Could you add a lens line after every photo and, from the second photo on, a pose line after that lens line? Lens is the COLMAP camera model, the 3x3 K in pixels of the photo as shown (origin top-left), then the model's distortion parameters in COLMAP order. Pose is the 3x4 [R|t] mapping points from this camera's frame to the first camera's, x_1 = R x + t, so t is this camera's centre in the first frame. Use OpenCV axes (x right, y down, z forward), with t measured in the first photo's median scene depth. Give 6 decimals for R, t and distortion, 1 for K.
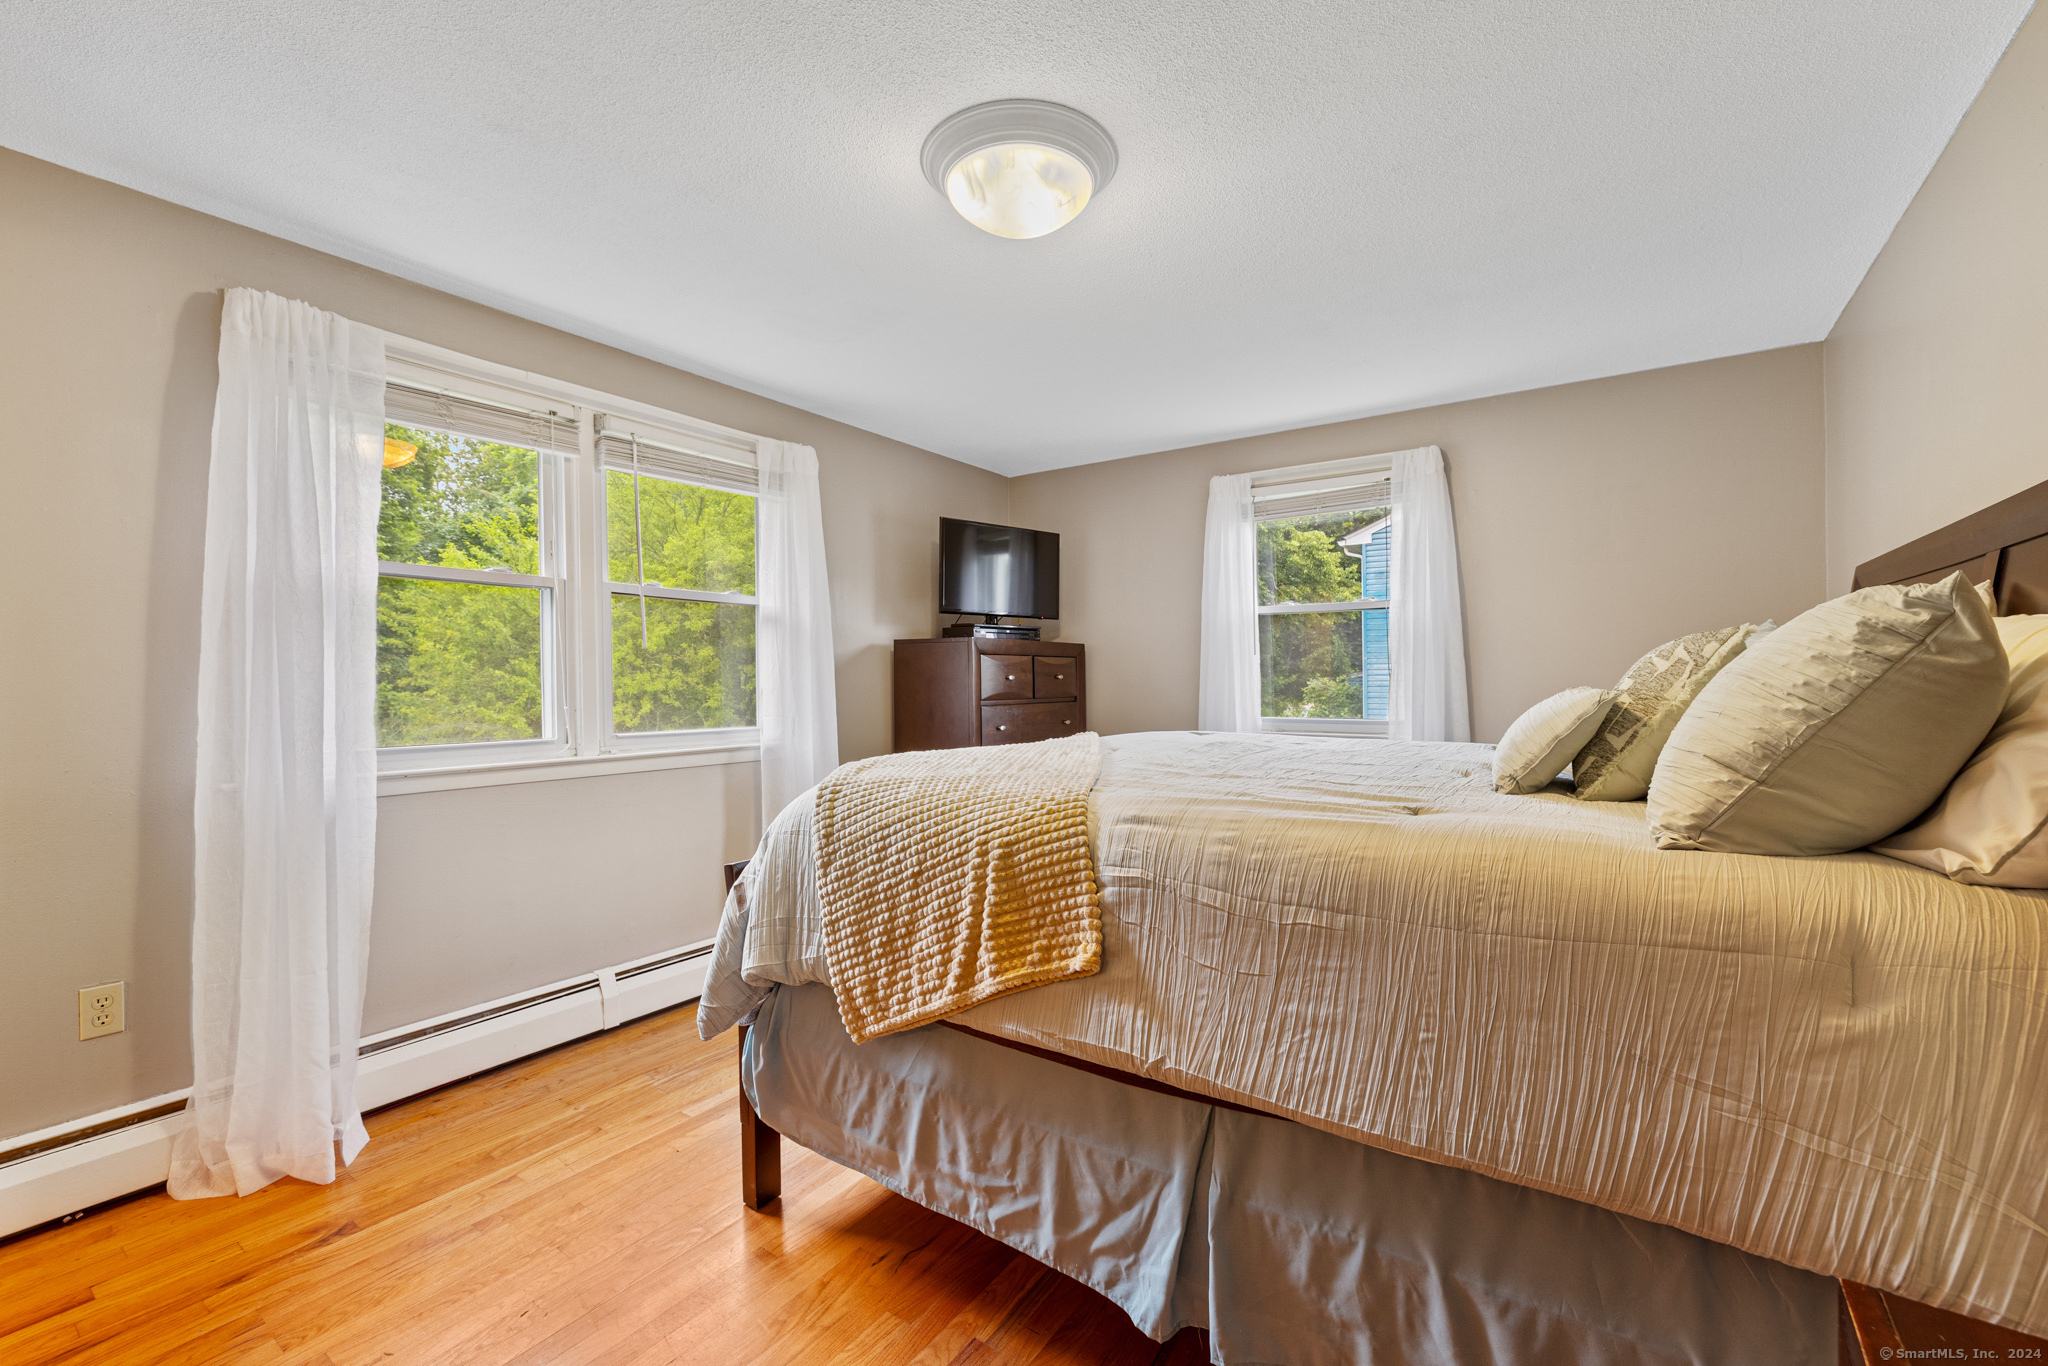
lens RADIAL K [[851.9, 0, 1018.8], [0, 851.9, 680.8], [0, 0, 1]] dist [0.001618, -0.000830]
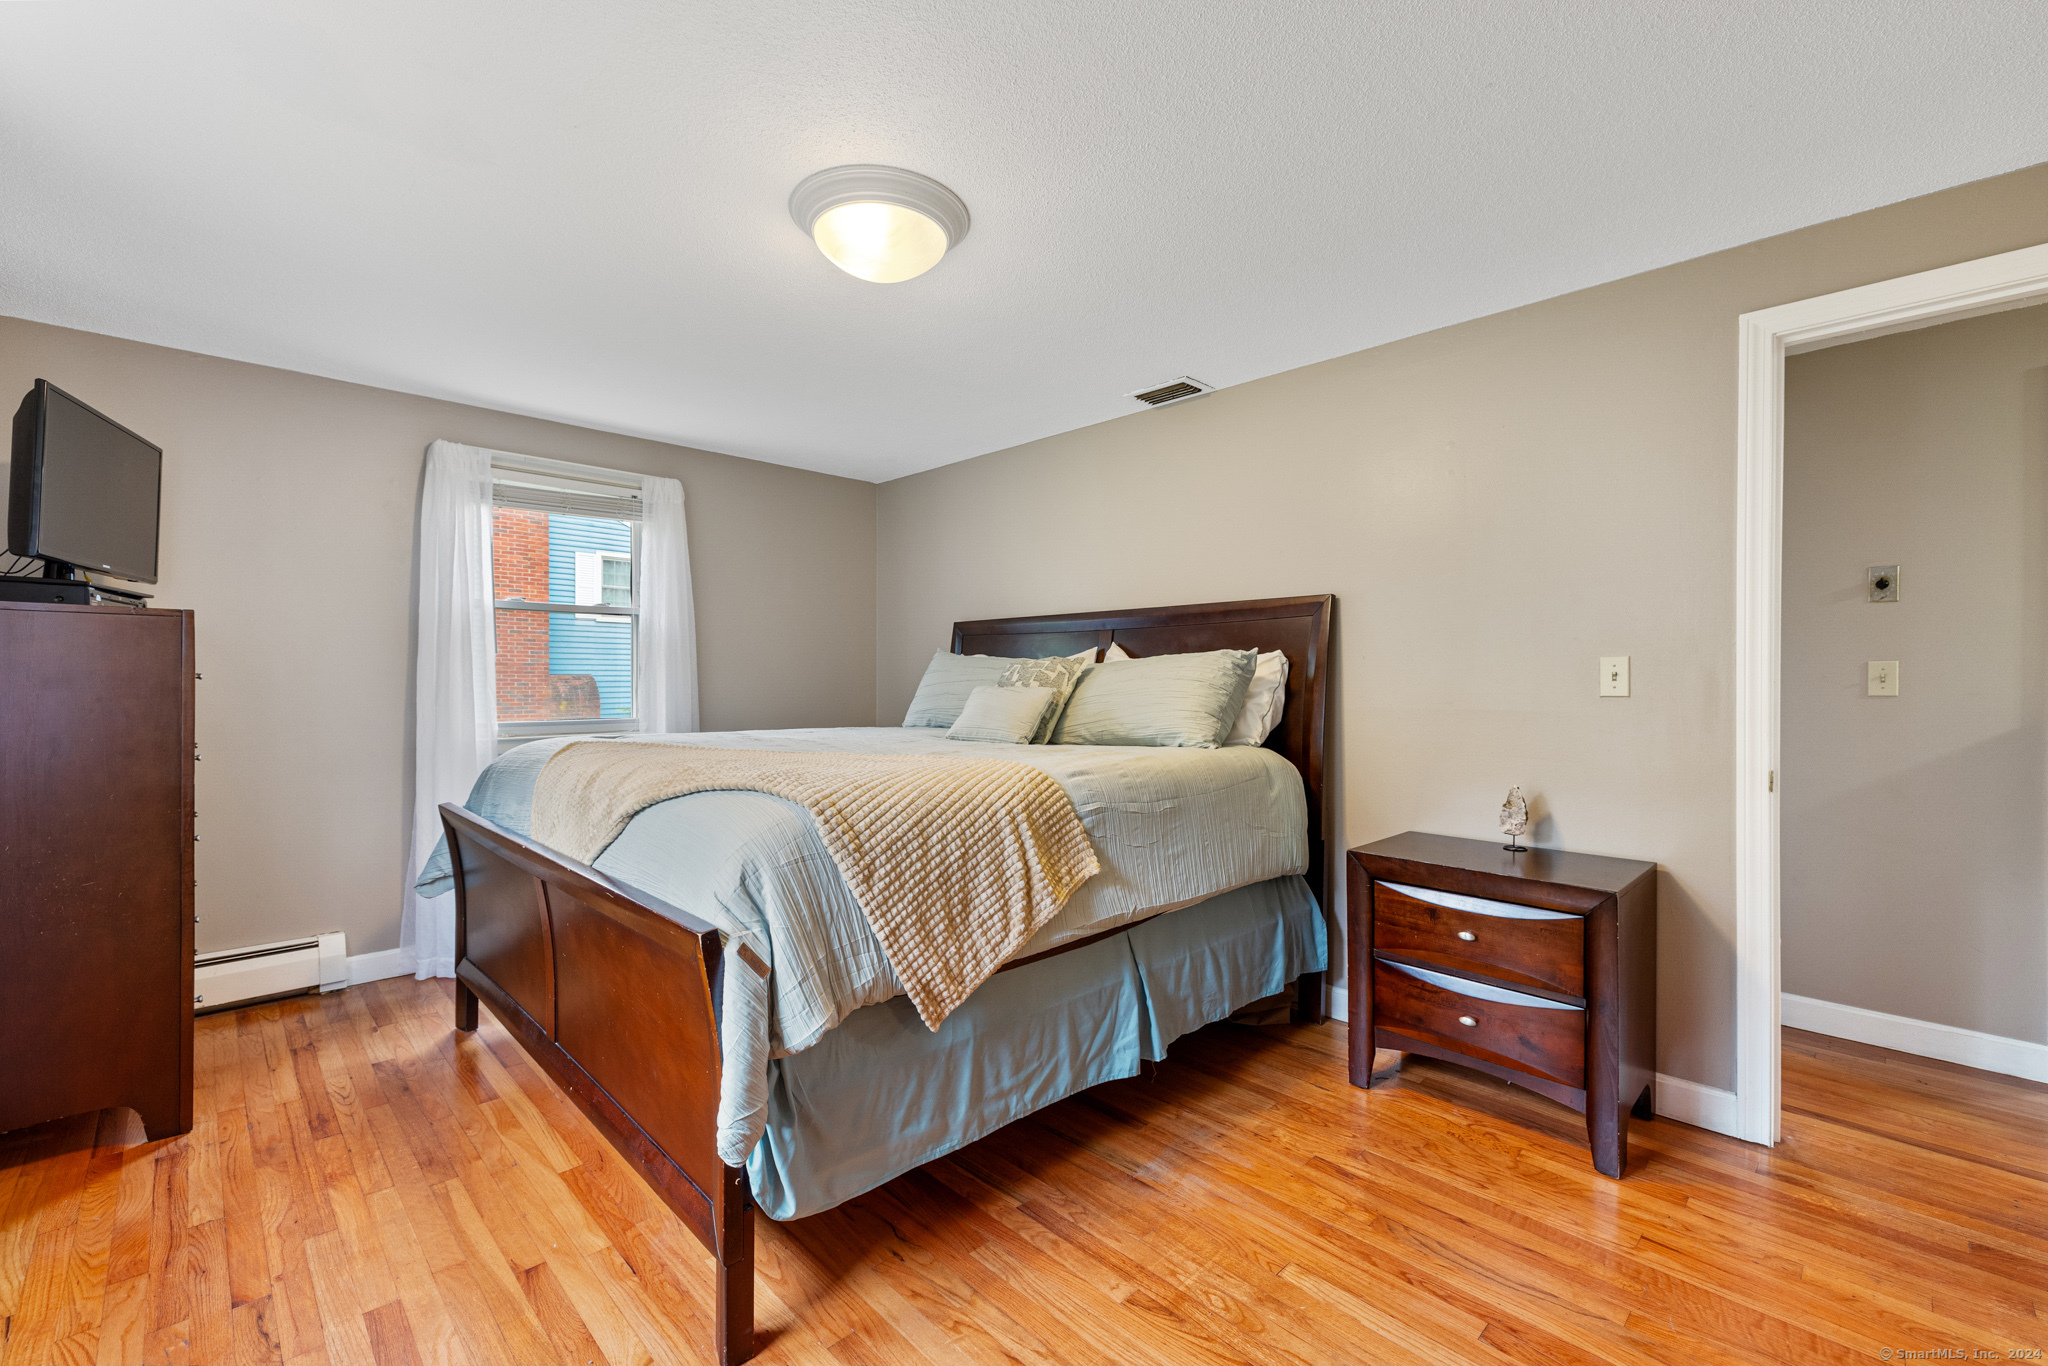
lens RADIAL K [[851.9, 0, 1018.1], [0, 851.9, 680.8], [0, 0, 1]] dist [0.001618, -0.000830]
pose [[0.192882, 0.004671, 0.981211, -1.213994], [0.000416, 0.999988, -0.004843, 0.004109], [-0.981222, 0.001343, 0.192877, 0.715275]]
